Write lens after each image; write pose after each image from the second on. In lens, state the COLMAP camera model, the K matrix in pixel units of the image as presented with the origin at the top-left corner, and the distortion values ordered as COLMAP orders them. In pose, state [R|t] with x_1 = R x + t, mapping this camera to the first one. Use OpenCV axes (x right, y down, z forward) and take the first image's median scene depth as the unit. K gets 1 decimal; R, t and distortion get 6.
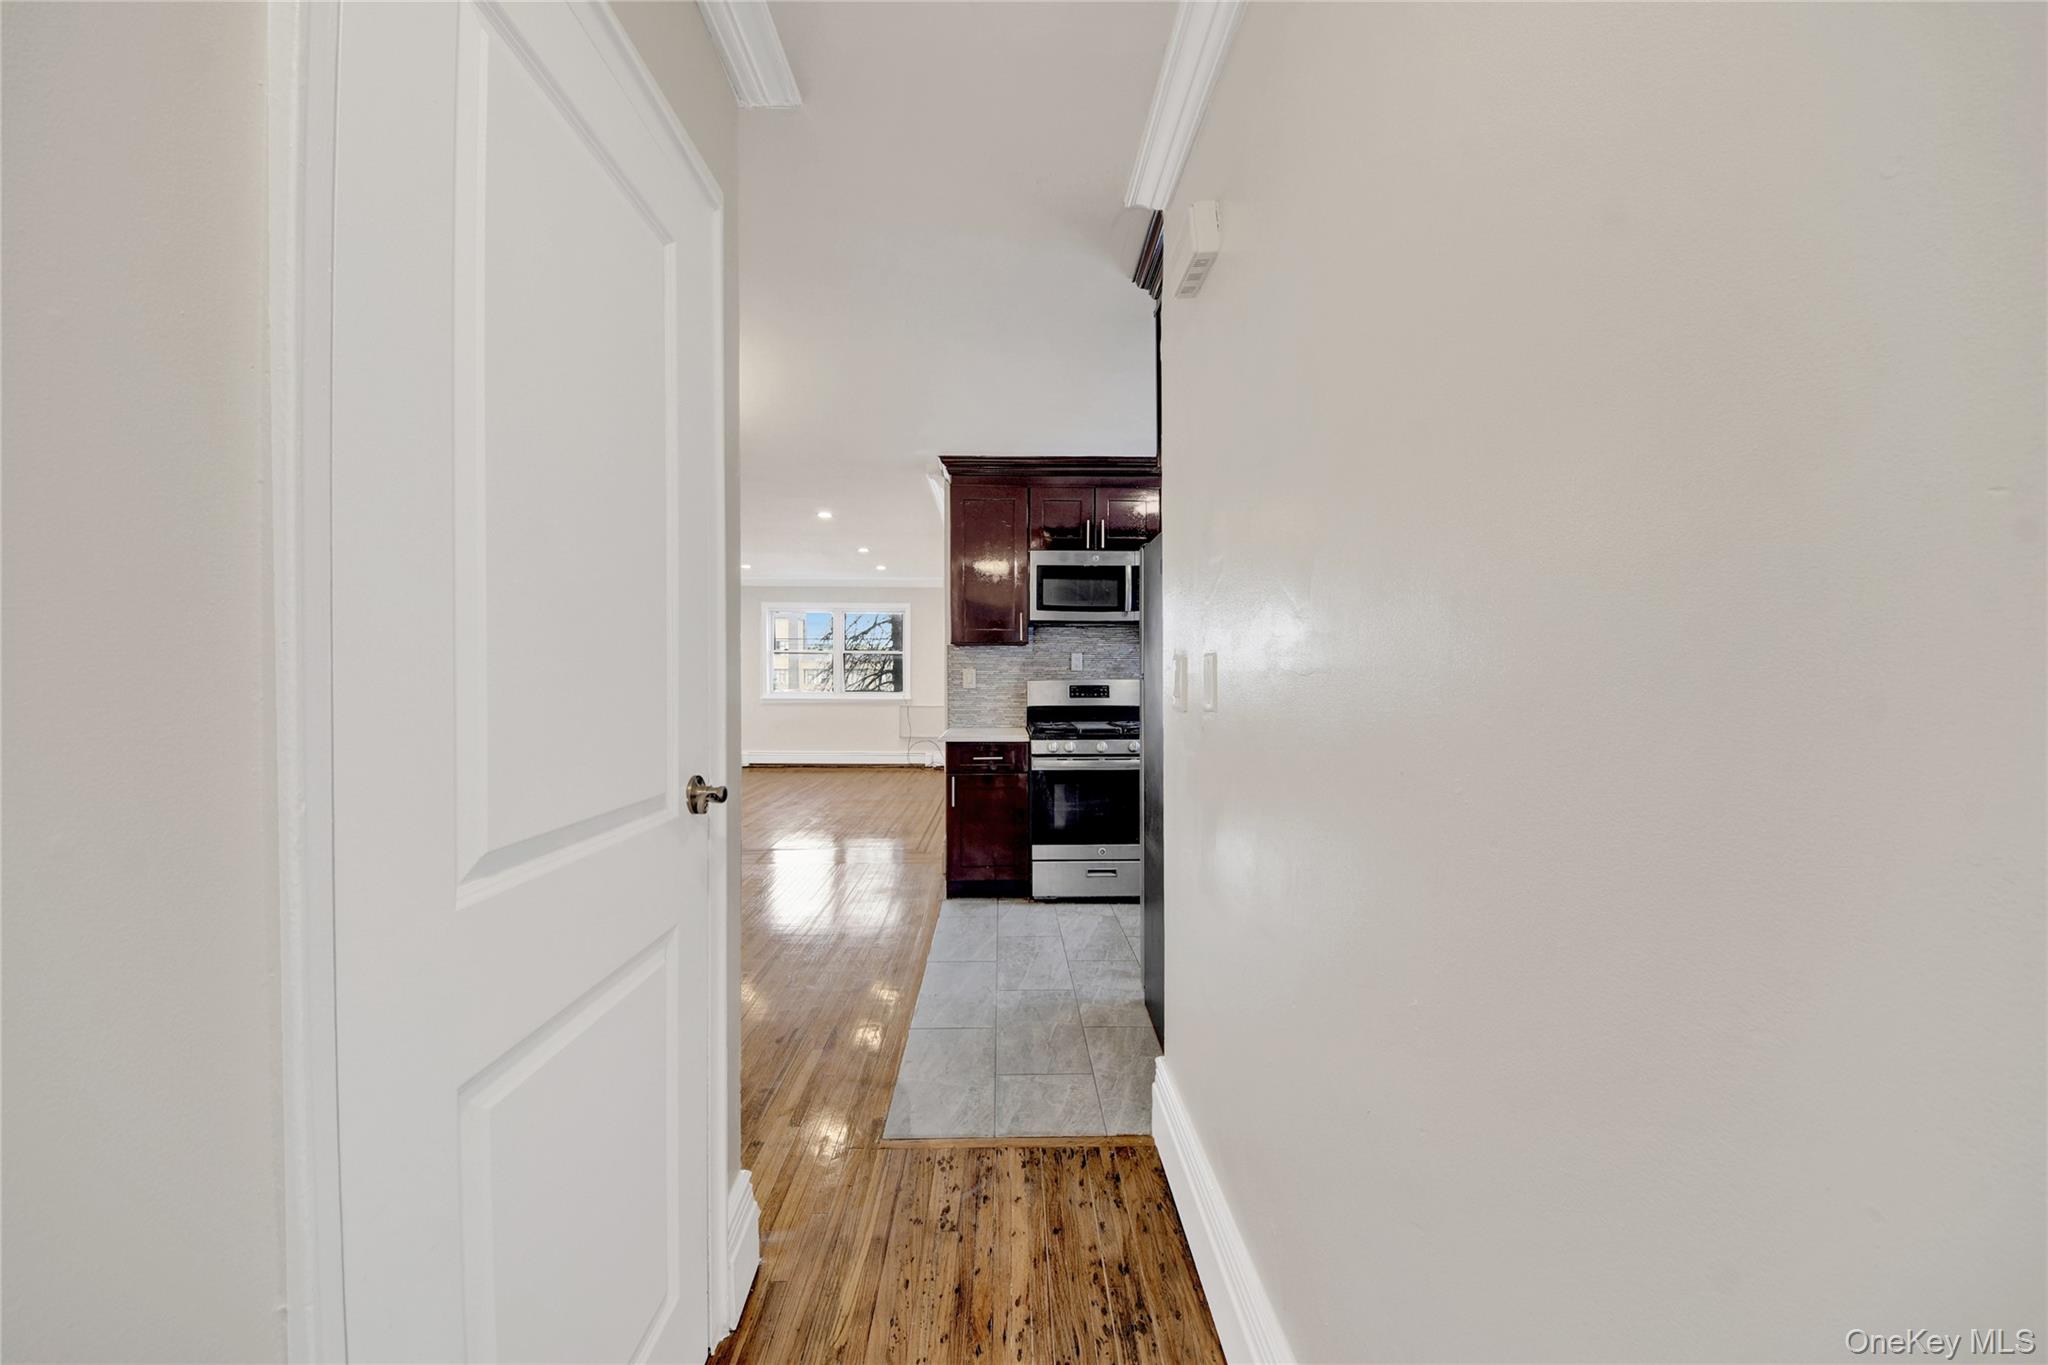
lens RADIAL K [[750.5, 0, 1033.2], [0, 750.5, 683.8], [0, 0, 1]] dist [-0.002048, -0.000233]
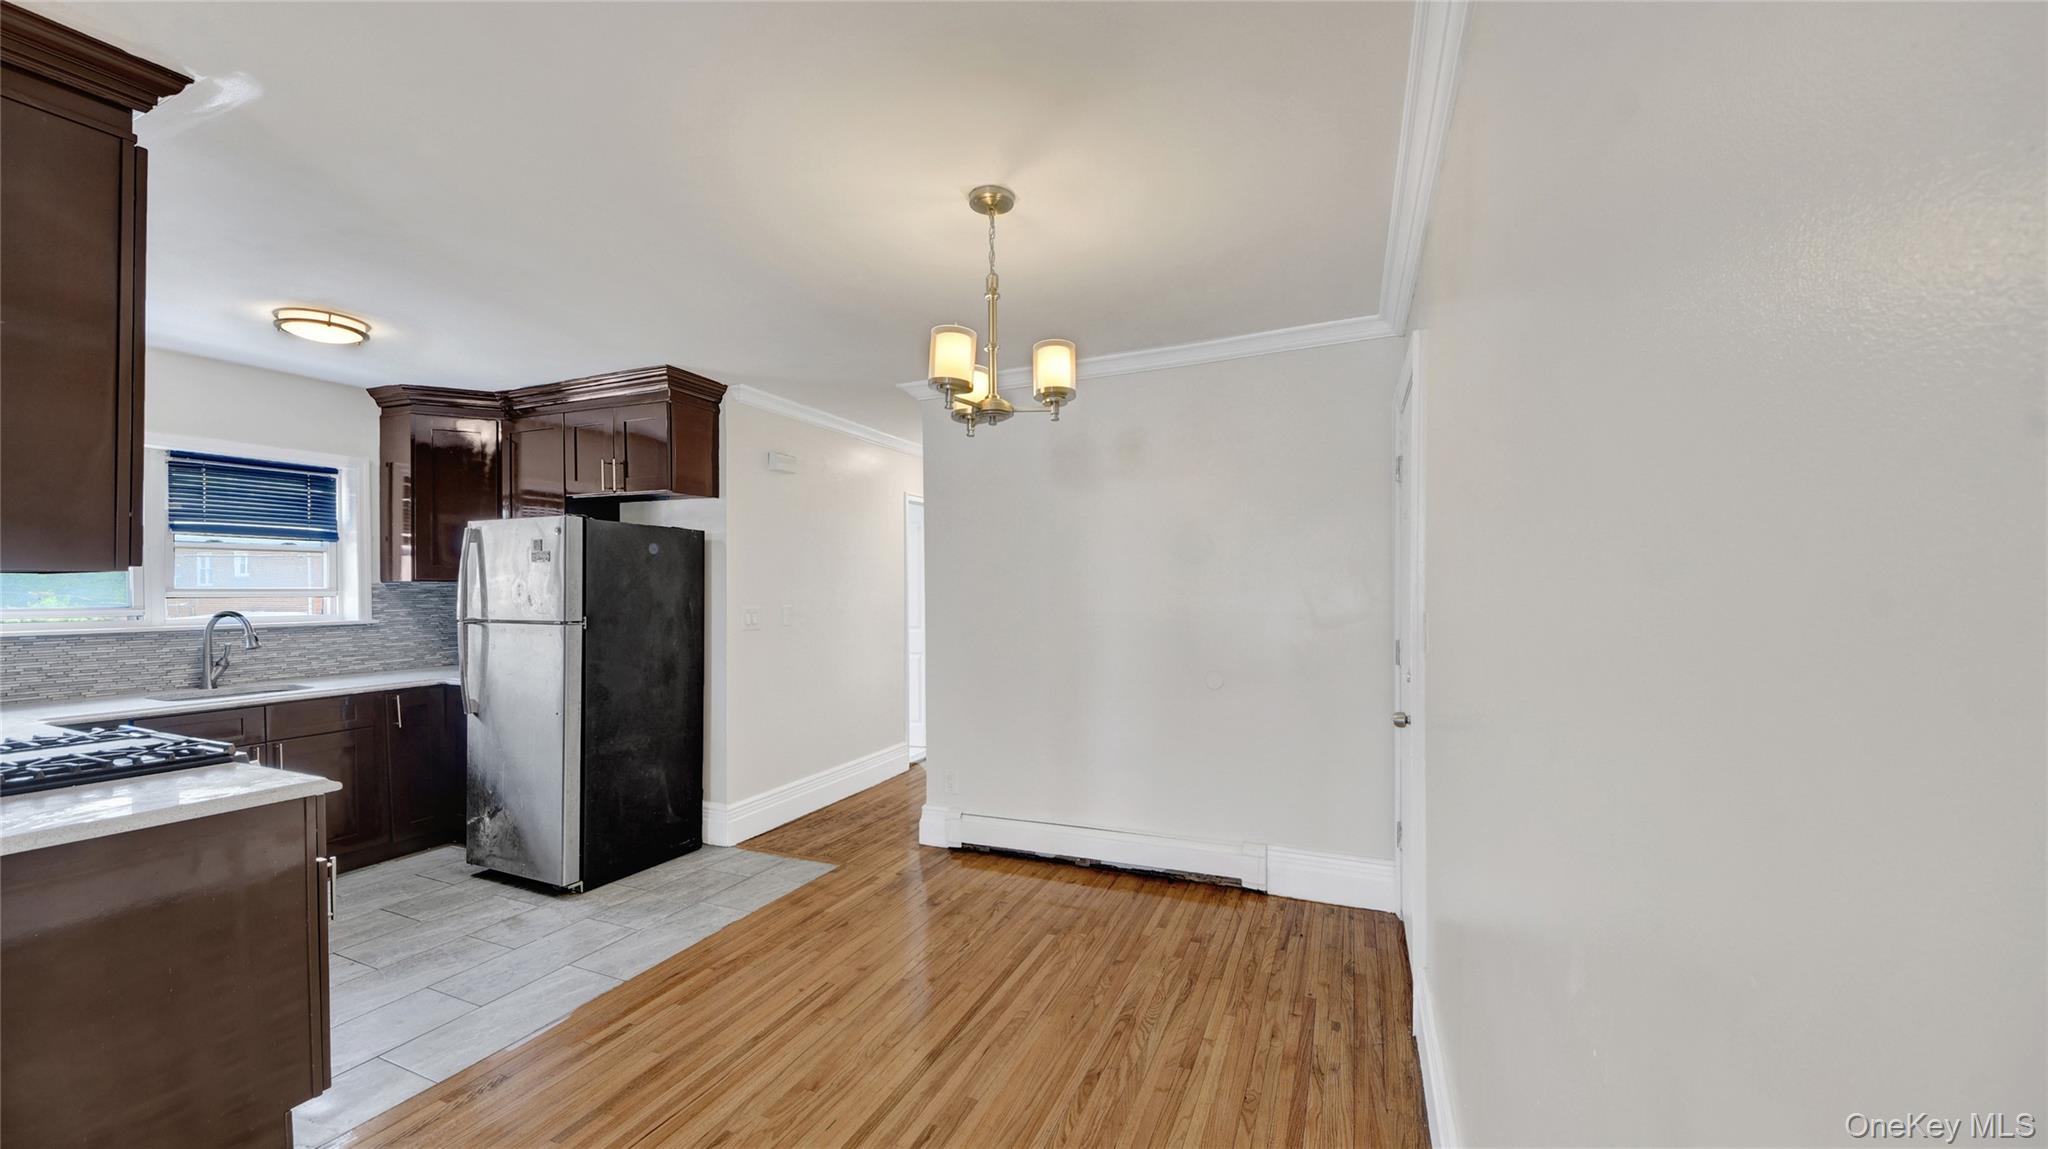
lens RADIAL K [[752.5, 0, 1025.9], [0, 752.5, 583.9], [0, 0, 1]] dist [0.008481, -0.000121]
pose [[-0.899419, 0.009000, 0.436995, -0.686077], [0.014405, 0.999855, 0.009055, -0.047646], [-0.436850, 0.014439, -0.899418, 1.181090]]
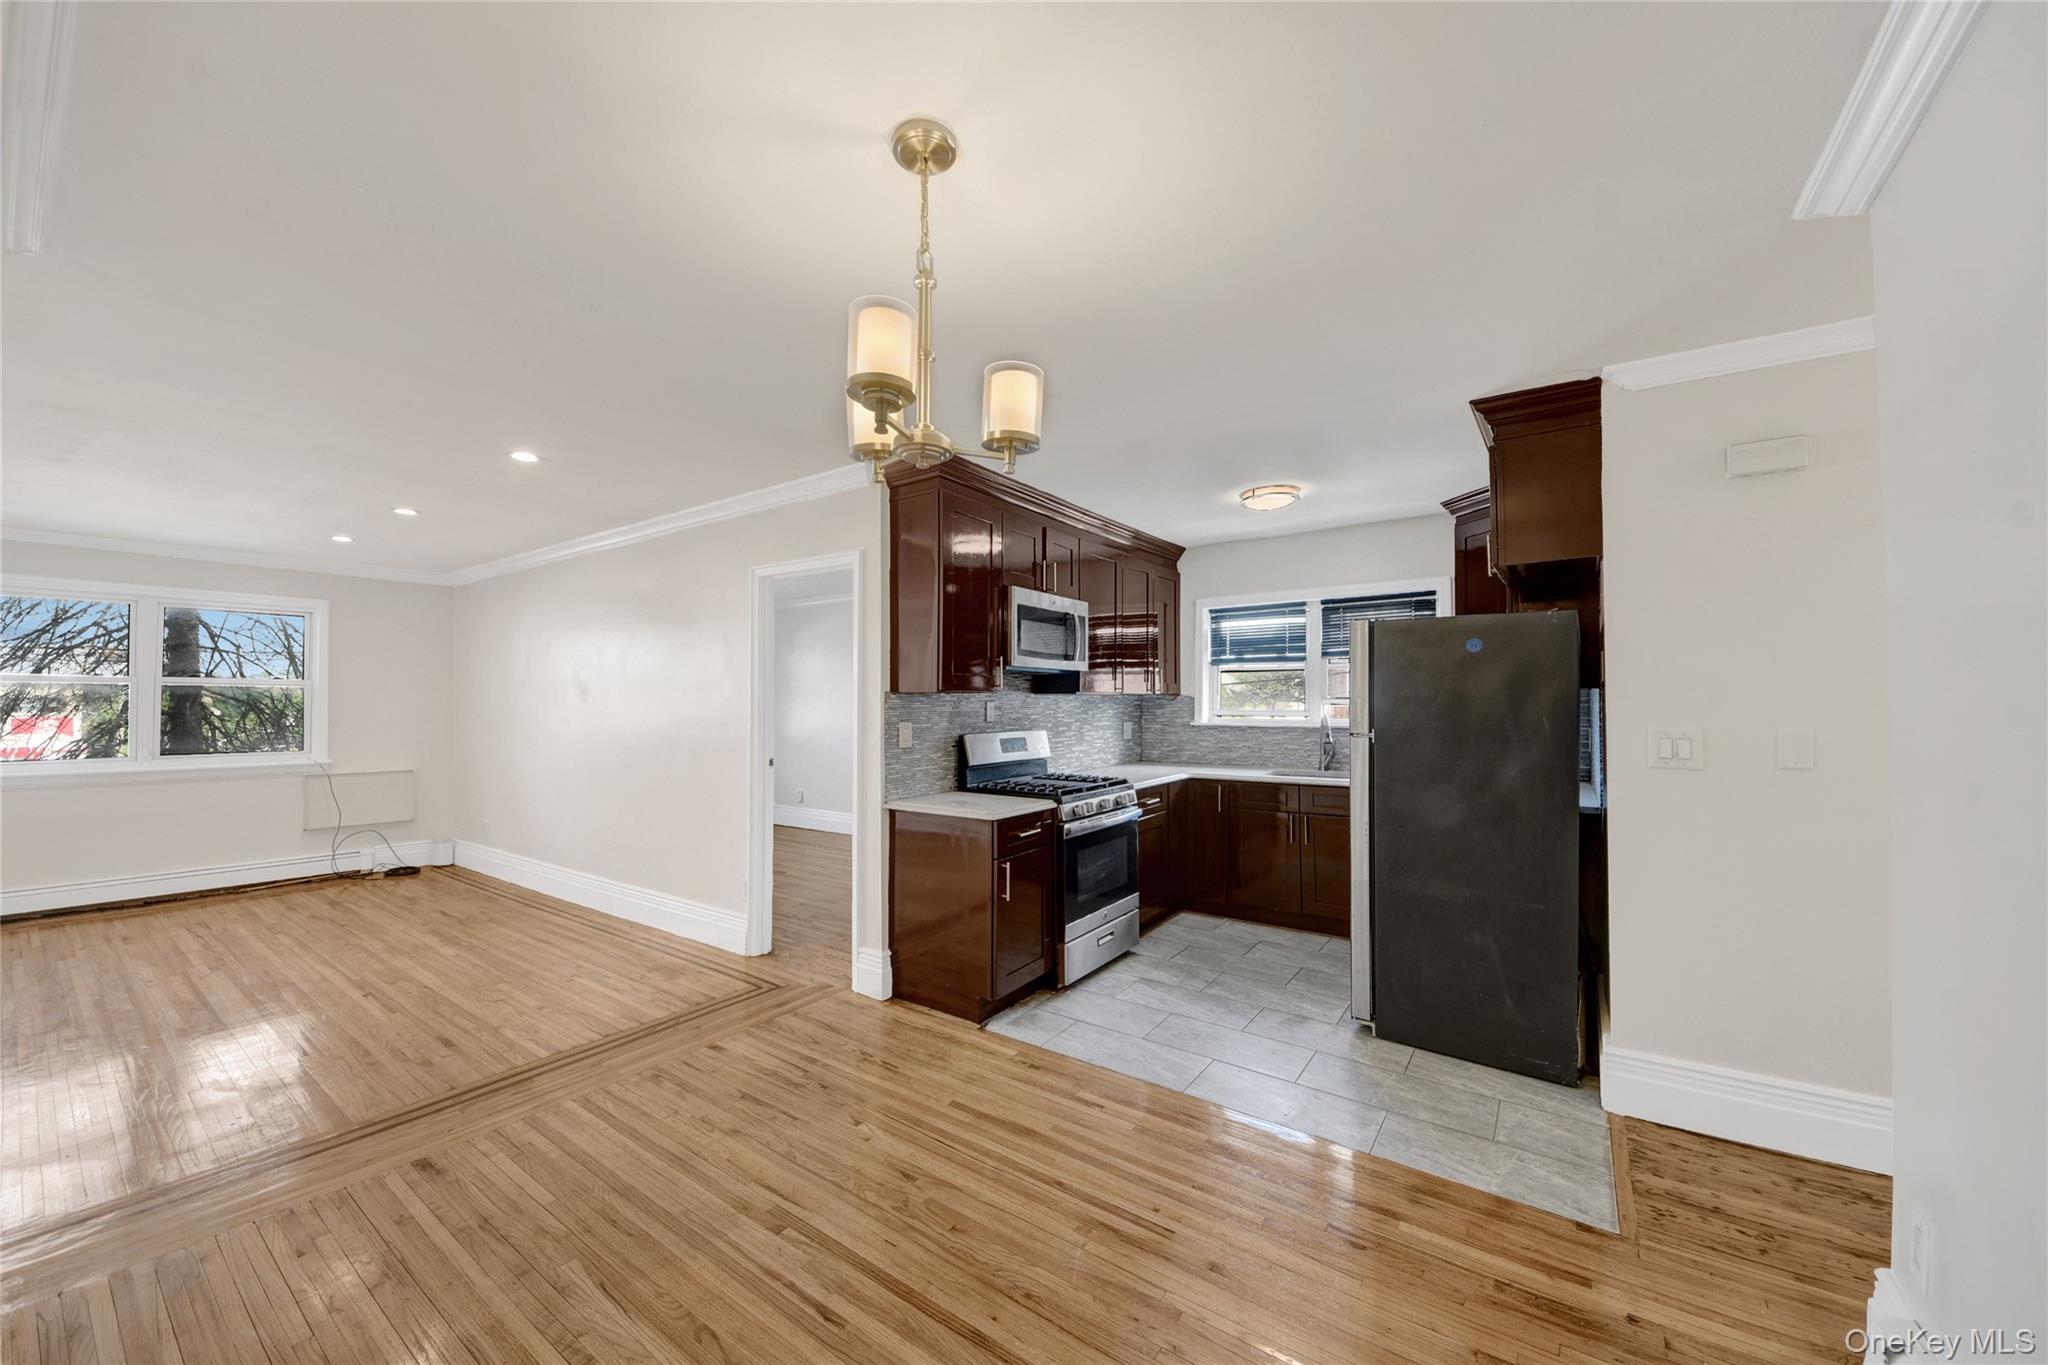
lens RADIAL K [[760.6, 0, 1021.0], [0, 760.6, 676.4], [0, 0, 1]] dist [-0.009021, -0.000357]
pose [[0.618771, 0.024713, 0.785183, -0.693746], [0.013355, 0.999030, -0.041969, -0.036827], [-0.785458, 0.036456, 0.617840, 0.469097]]
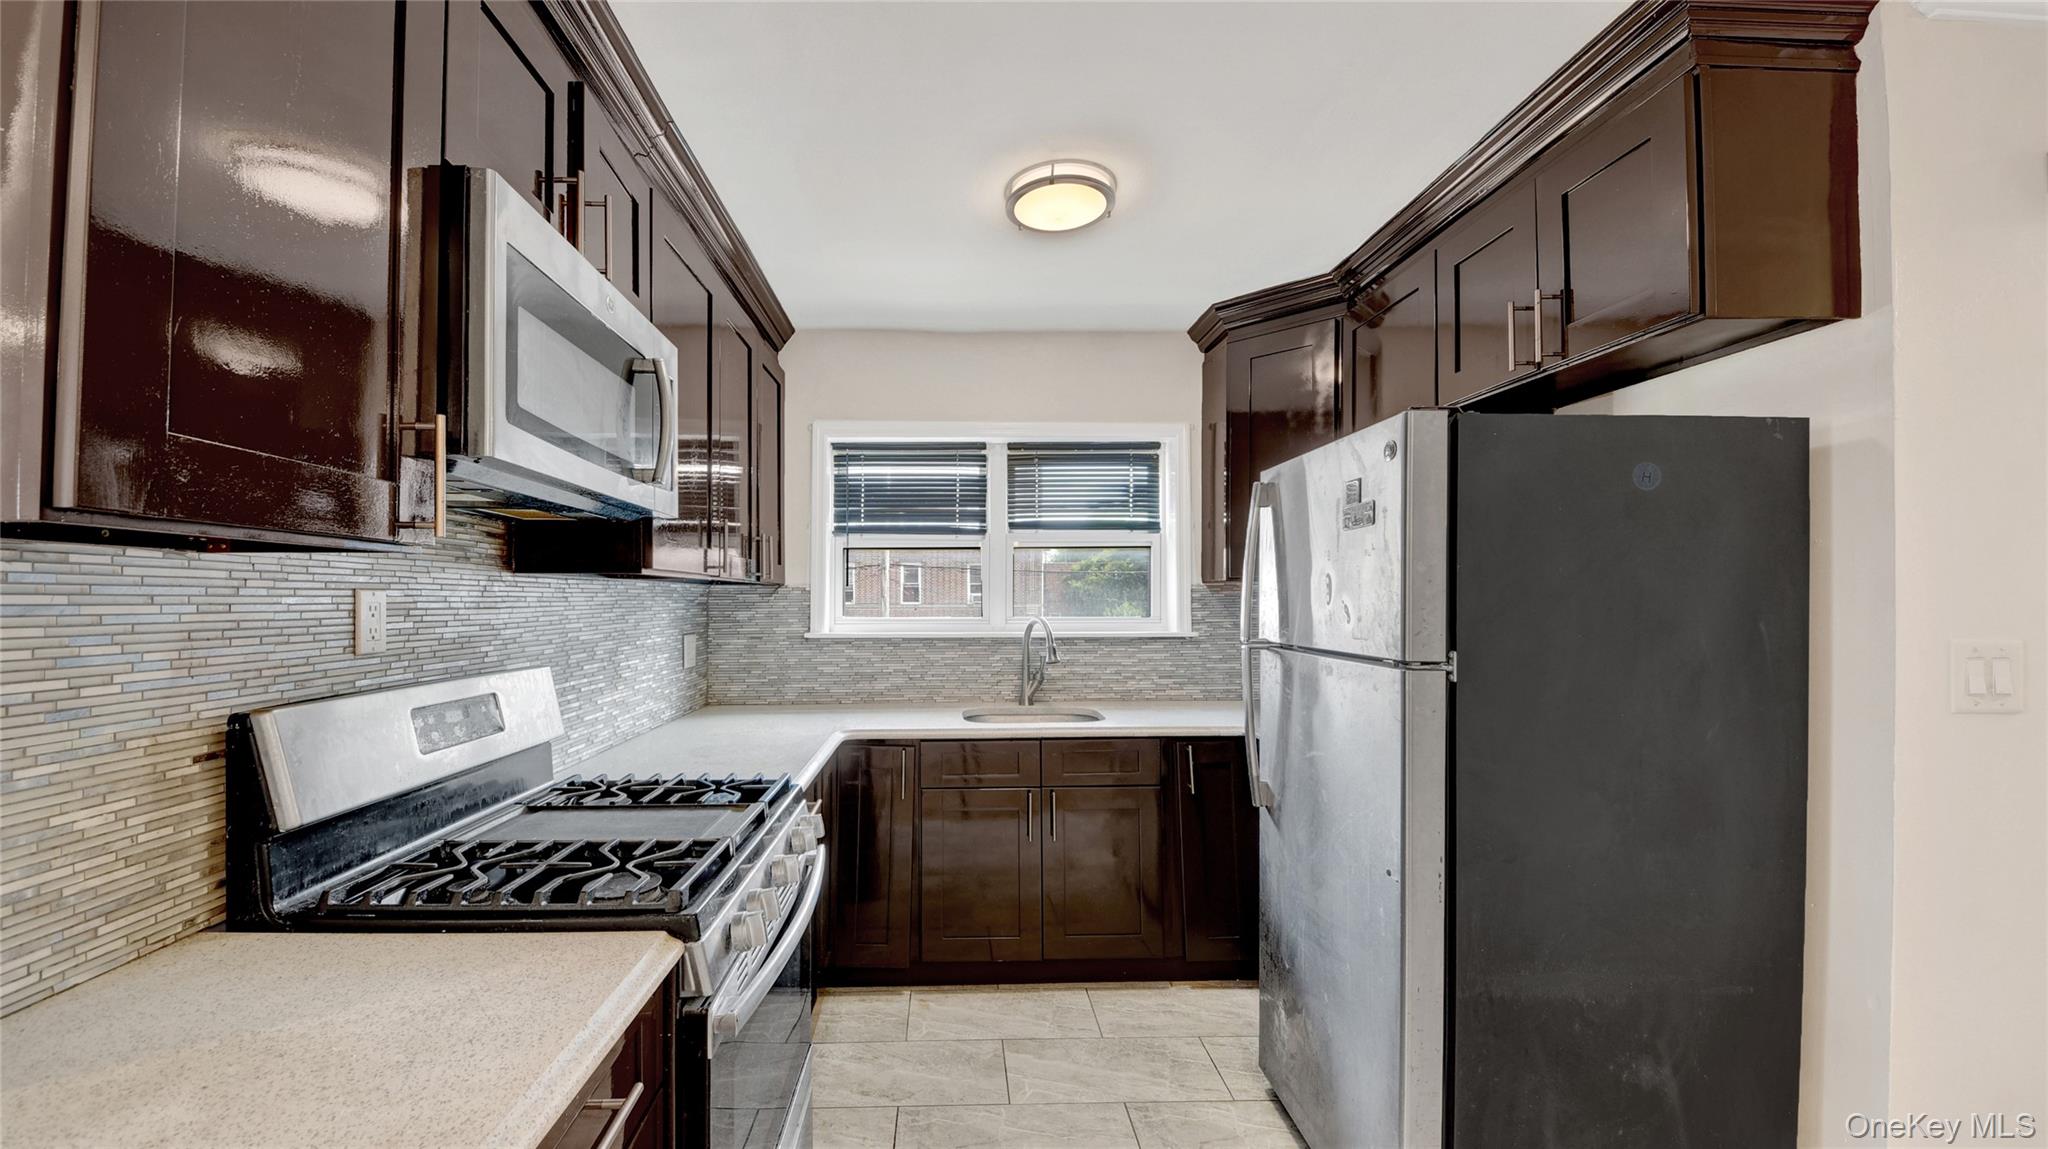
lens RADIAL K [[767.7, 0, 968.5], [0, 767.7, 591.3], [0, 0, 1]] dist [-0.000186, -0.000210]
pose [[0.021443, 0.013241, 0.999682, -0.247887], [0.015918, 0.999781, -0.013584, -0.037373], [-0.999643, 0.016204, 0.021228, 0.864754]]
